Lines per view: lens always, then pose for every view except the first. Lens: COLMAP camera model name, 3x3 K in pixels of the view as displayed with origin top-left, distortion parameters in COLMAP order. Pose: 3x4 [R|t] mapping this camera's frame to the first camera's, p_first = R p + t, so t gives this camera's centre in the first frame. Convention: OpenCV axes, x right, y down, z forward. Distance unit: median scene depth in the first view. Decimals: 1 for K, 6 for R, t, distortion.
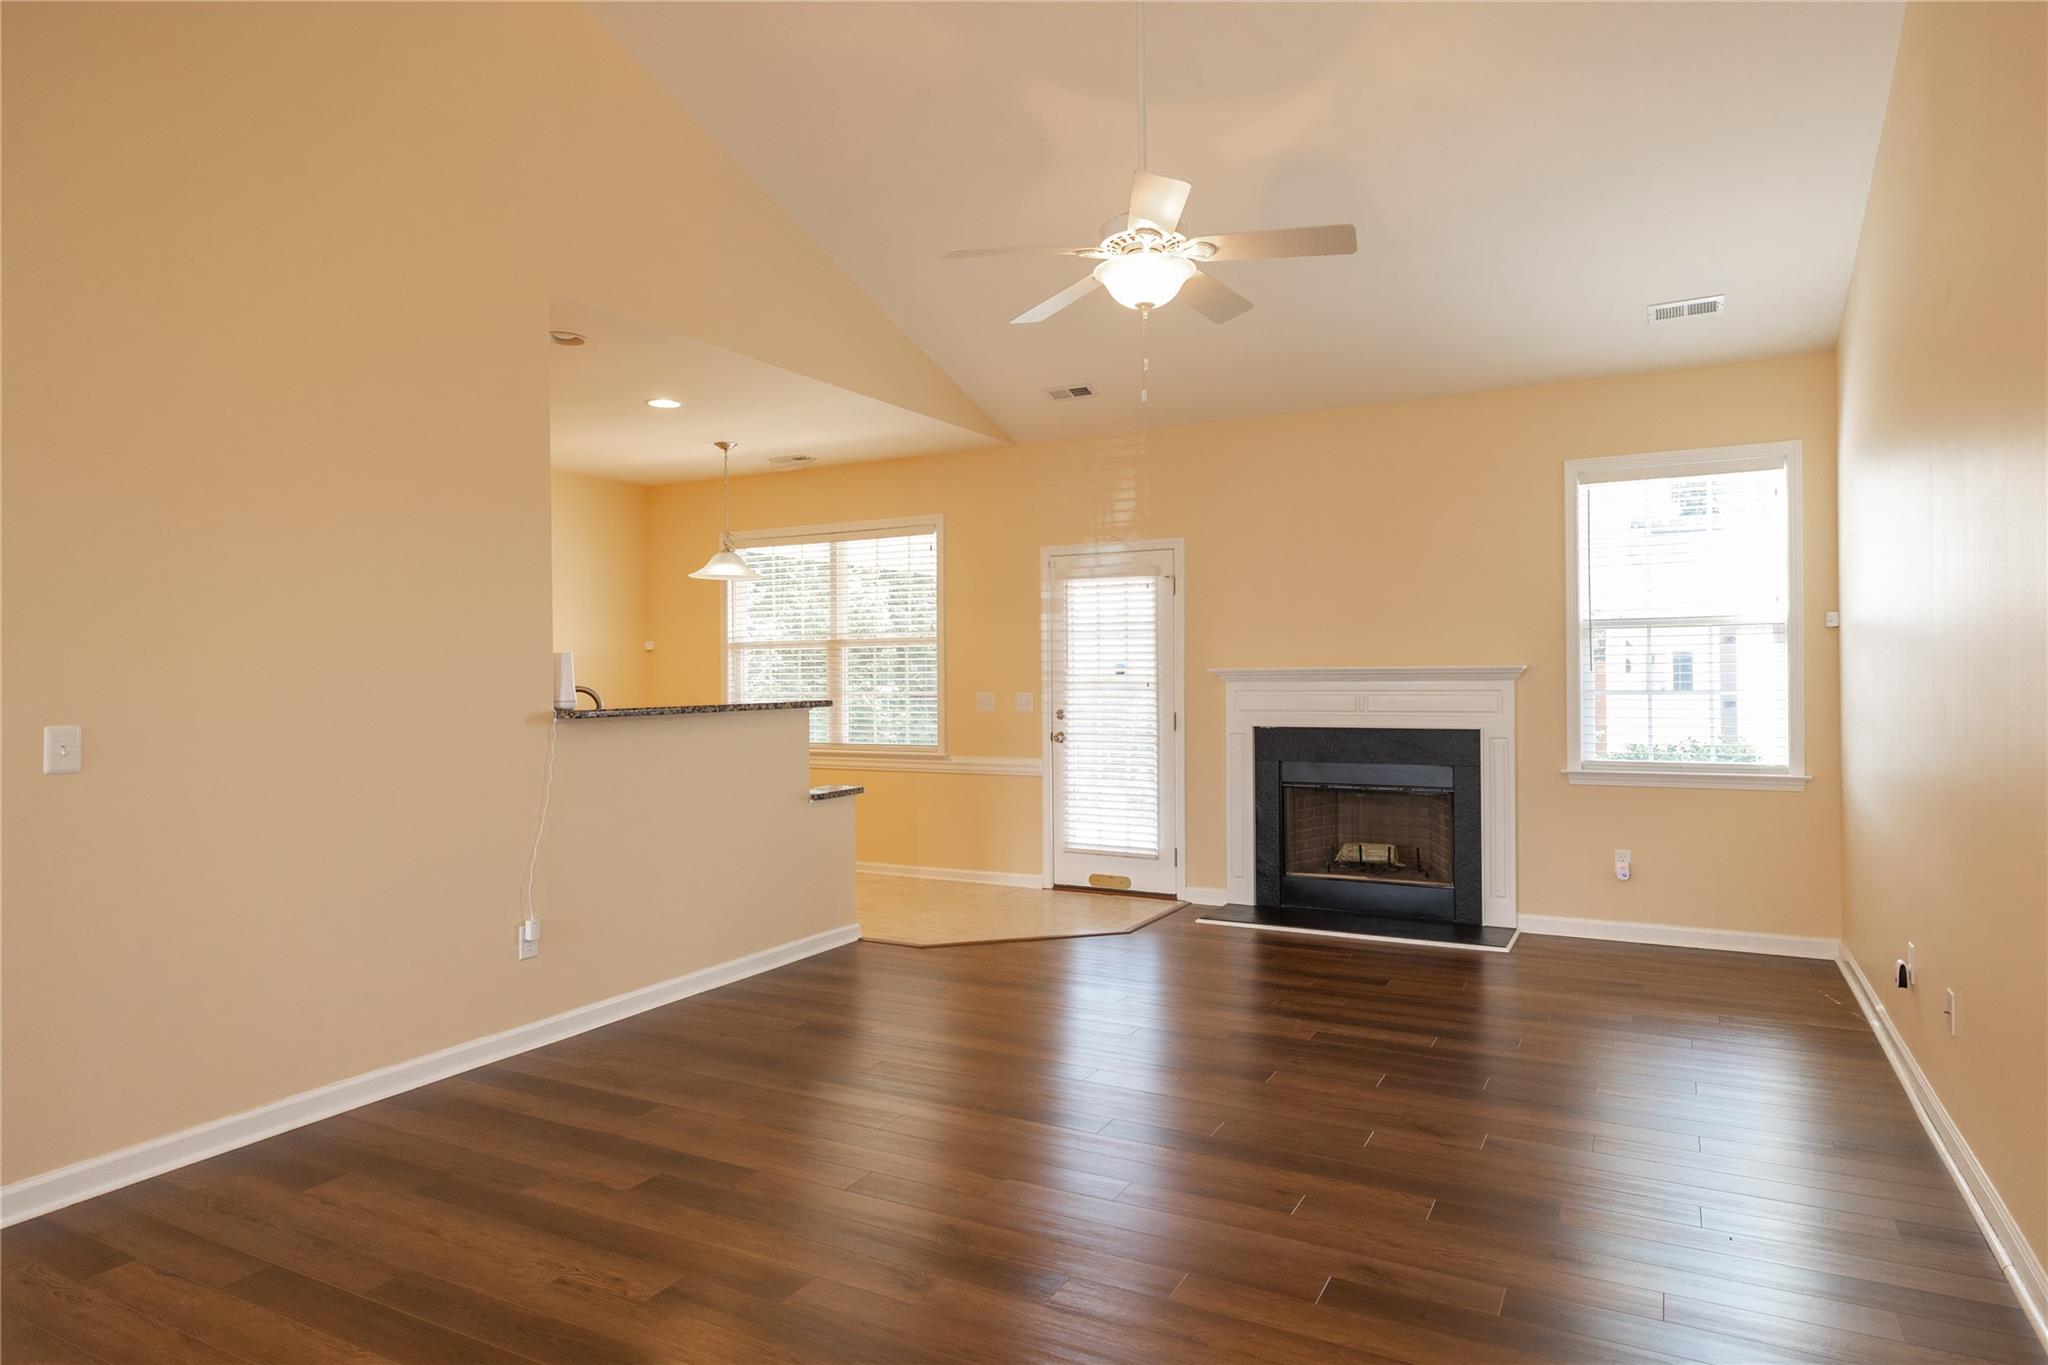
lens RADIAL K [[1220.8, 0, 1020.1], [0, 1220.8, 682.1], [0, 0, 1]] dist [0.001017, 0.000746]
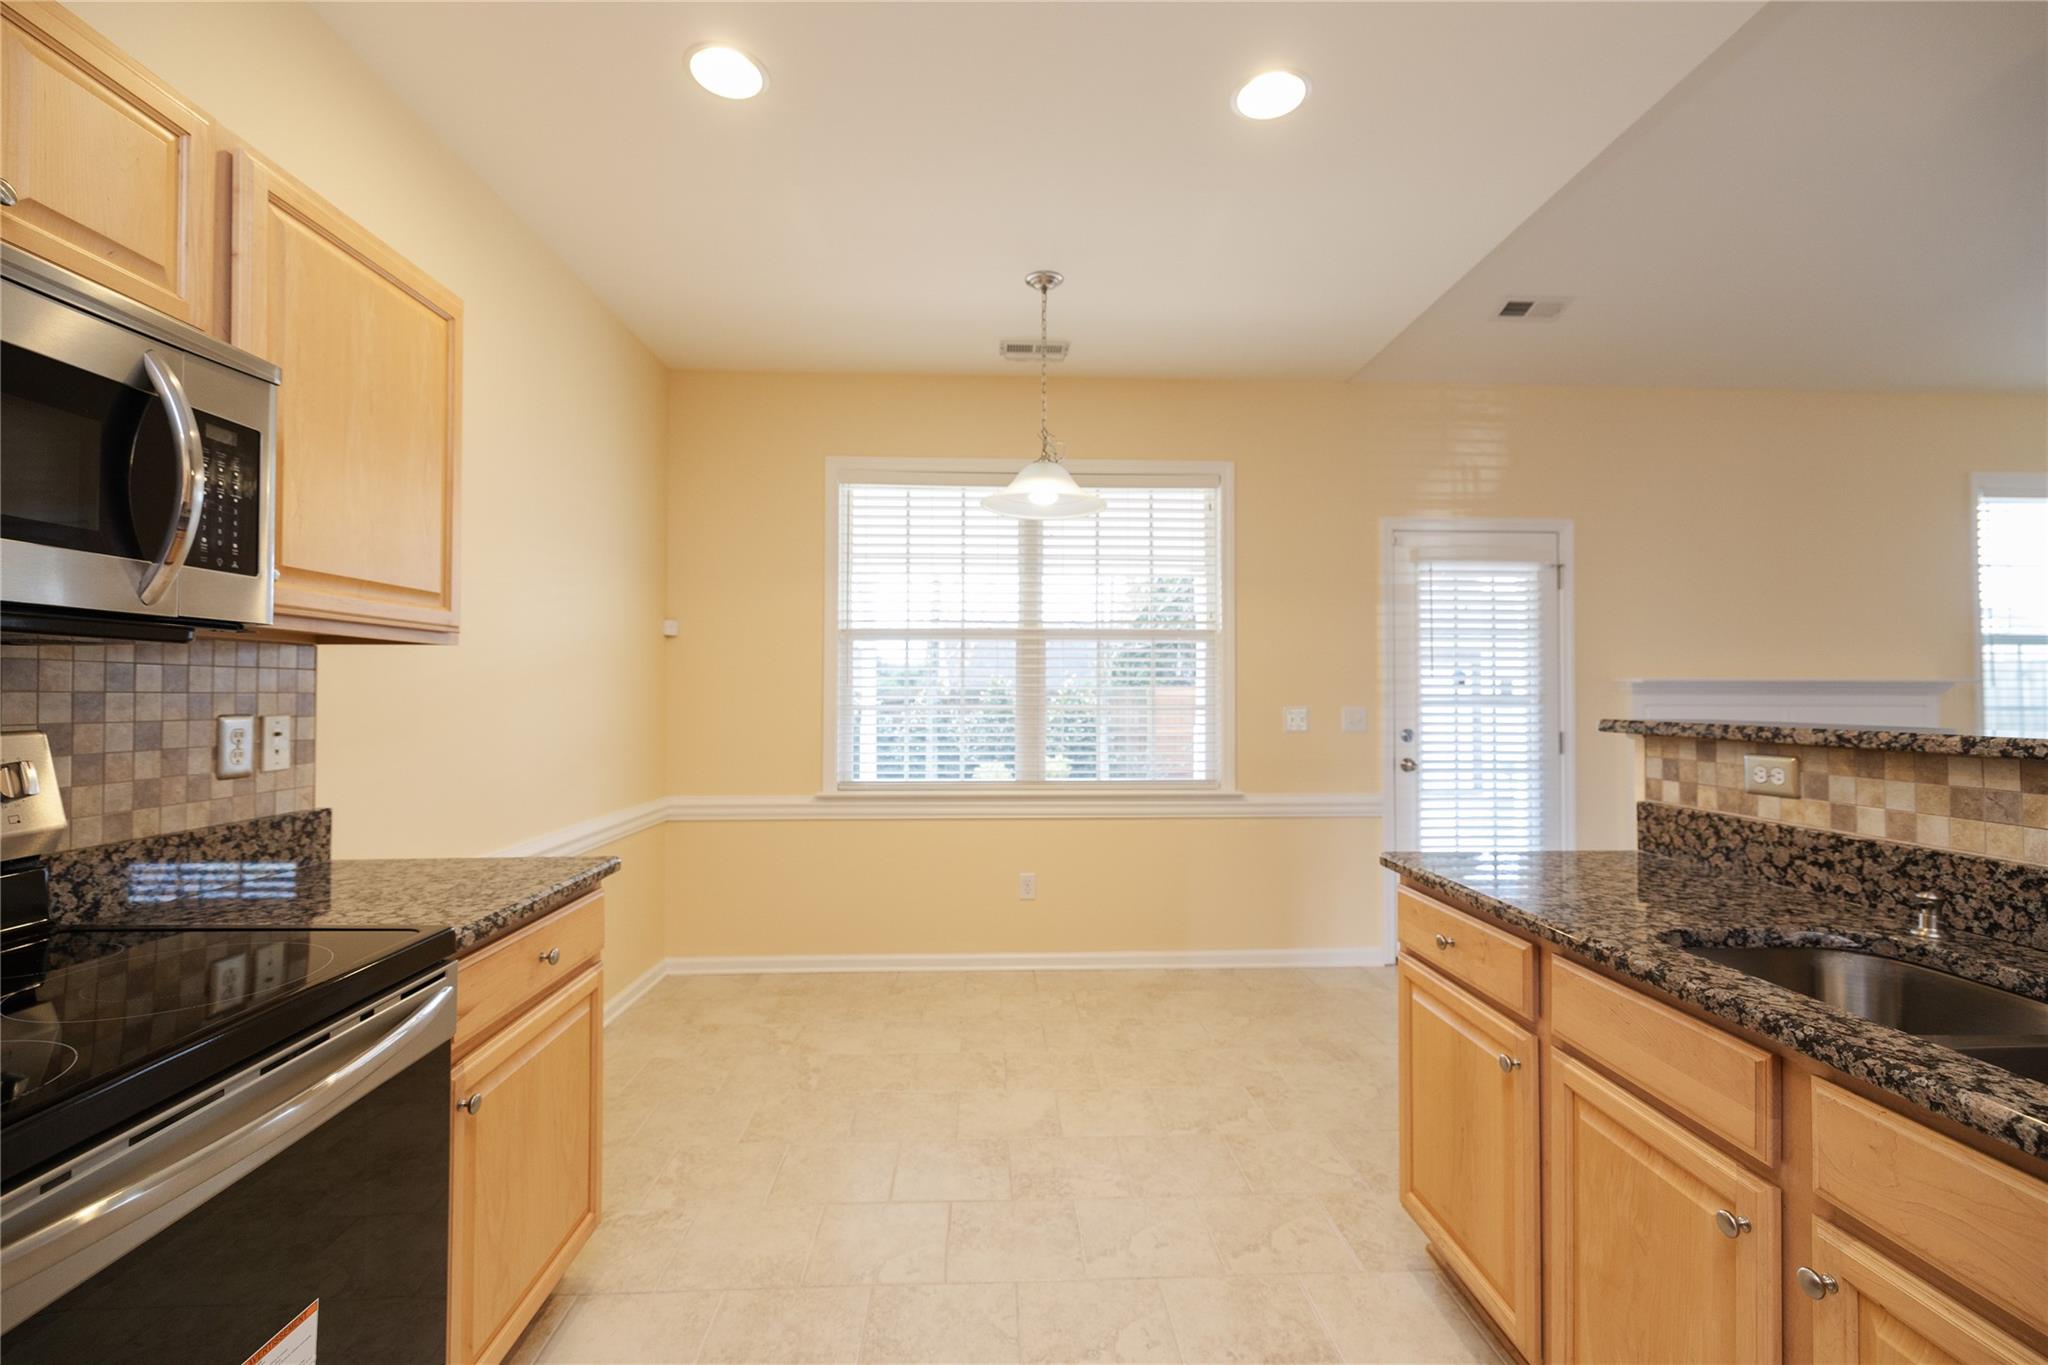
lens RADIAL K [[861.4, 0, 1029.1], [0, 861.4, 673.6], [0, 0, 1]] dist [0.002172, 0.000520]
pose [[0.859850, 0.022120, 0.510067, -0.450929], [-0.007015, 0.999479, -0.031518, 0.006564], [-0.510498, 0.023522, 0.859557, 0.654522]]
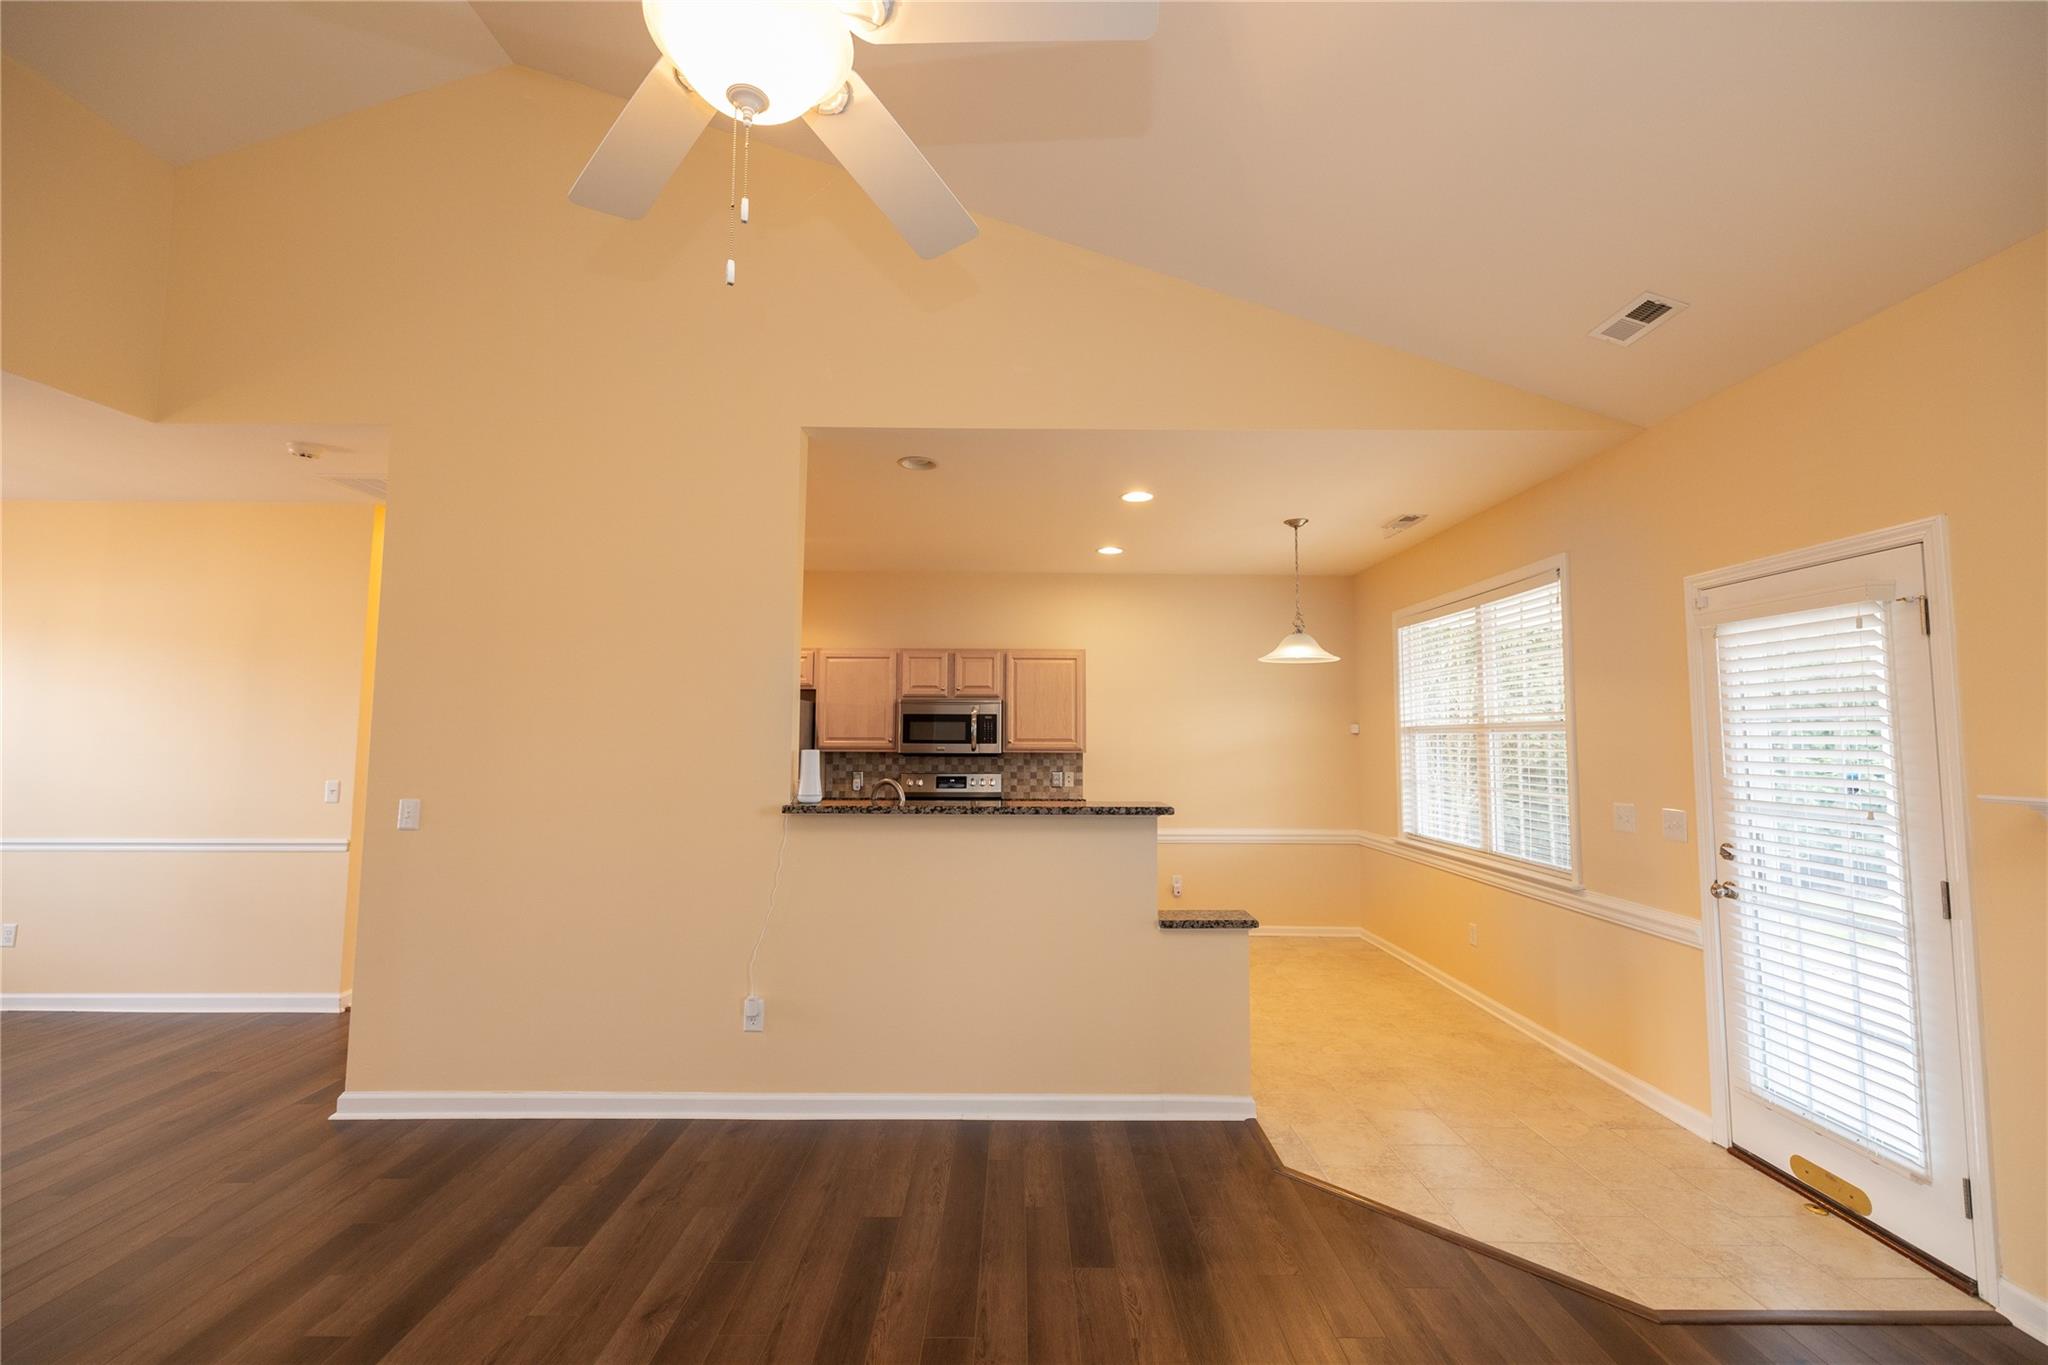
lens RADIAL K [[861.4, 0, 1016.9], [0, 861.4, 676.4], [0, 0, 1]] dist [0.002172, 0.000520]
pose [[0.477976, -0.052147, -0.876824, 0.240993], [-0.015119, 0.997600, -0.067572, -0.025107], [0.878243, 0.045555, 0.476040, 0.493981]]
